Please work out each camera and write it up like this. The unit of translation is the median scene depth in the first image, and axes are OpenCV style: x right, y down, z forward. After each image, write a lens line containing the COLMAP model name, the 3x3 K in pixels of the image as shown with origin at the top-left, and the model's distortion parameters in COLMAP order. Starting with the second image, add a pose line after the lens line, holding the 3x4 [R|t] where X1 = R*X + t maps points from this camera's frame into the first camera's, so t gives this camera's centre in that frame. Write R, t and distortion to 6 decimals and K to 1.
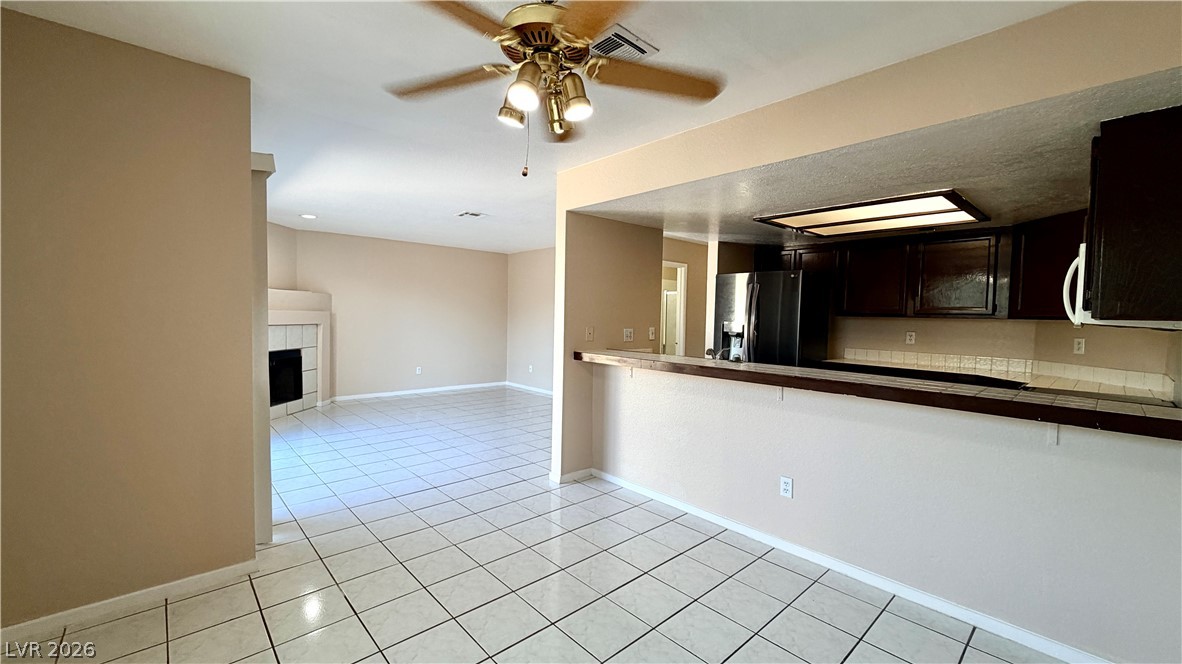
lens RADIAL K [[477.9, 0, 593.0], [0, 477.9, 336.1], [0, 0, 1]] dist [0.001287, -0.000828]
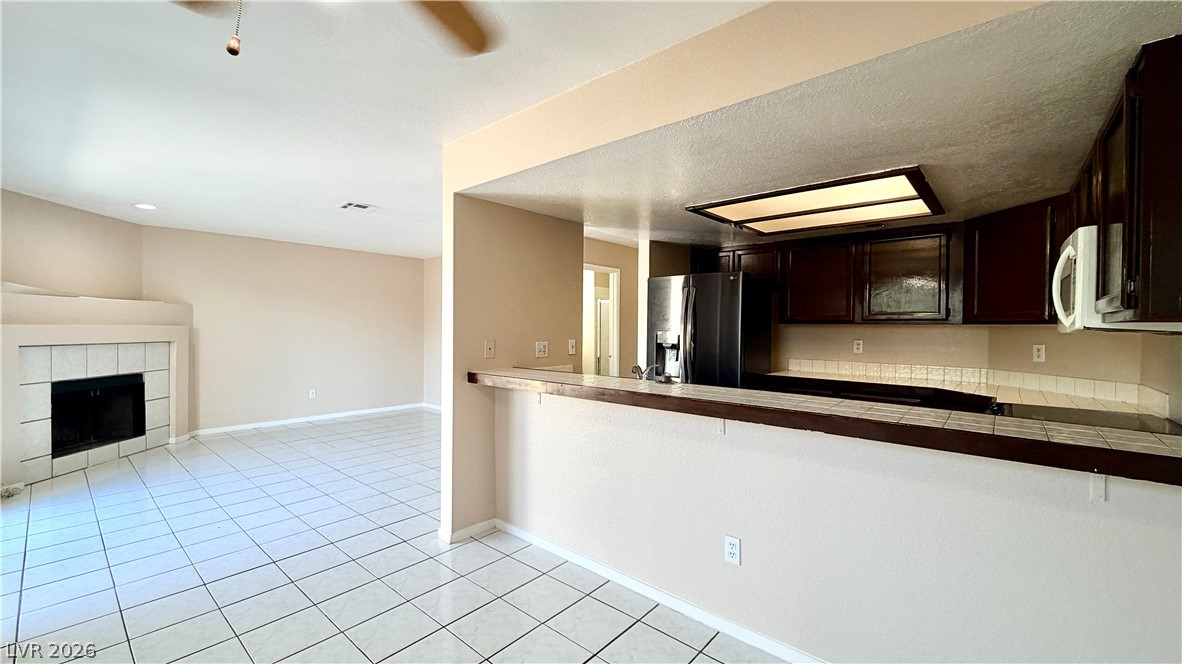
lens RADIAL K [[477.9, 0, 593.7], [0, 477.9, 336.9], [0, 0, 1]] dist [0.001287, -0.000828]
pose [[0.993279, -0.015281, 0.114730, 0.071413], [0.017838, 0.999614, -0.021299, -0.005233], [-0.114360, 0.023202, 0.993168, 0.180733]]
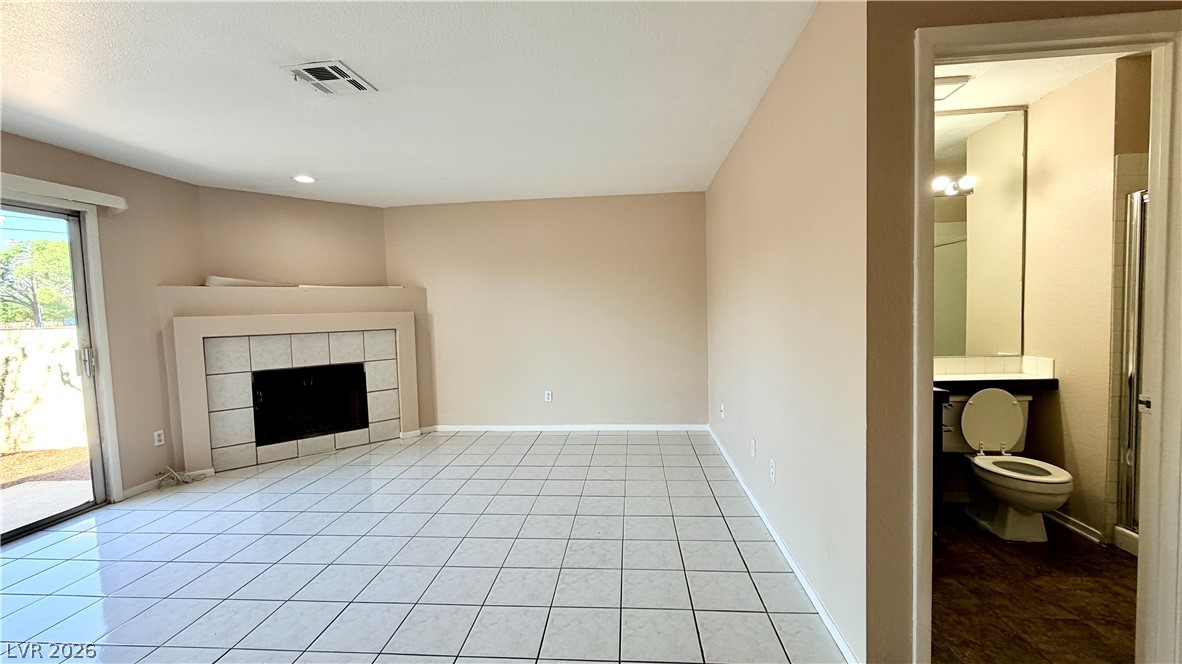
lens RADIAL K [[477.9, 0, 594.8], [0, 477.9, 329.3], [0, 0, 1]] dist [0.001287, -0.000828]
pose [[0.666011, -0.011351, -0.745855, 0.304738], [0.013240, 0.999907, -0.003394, -0.029065], [0.745824, -0.007615, 0.666099, 1.174090]]
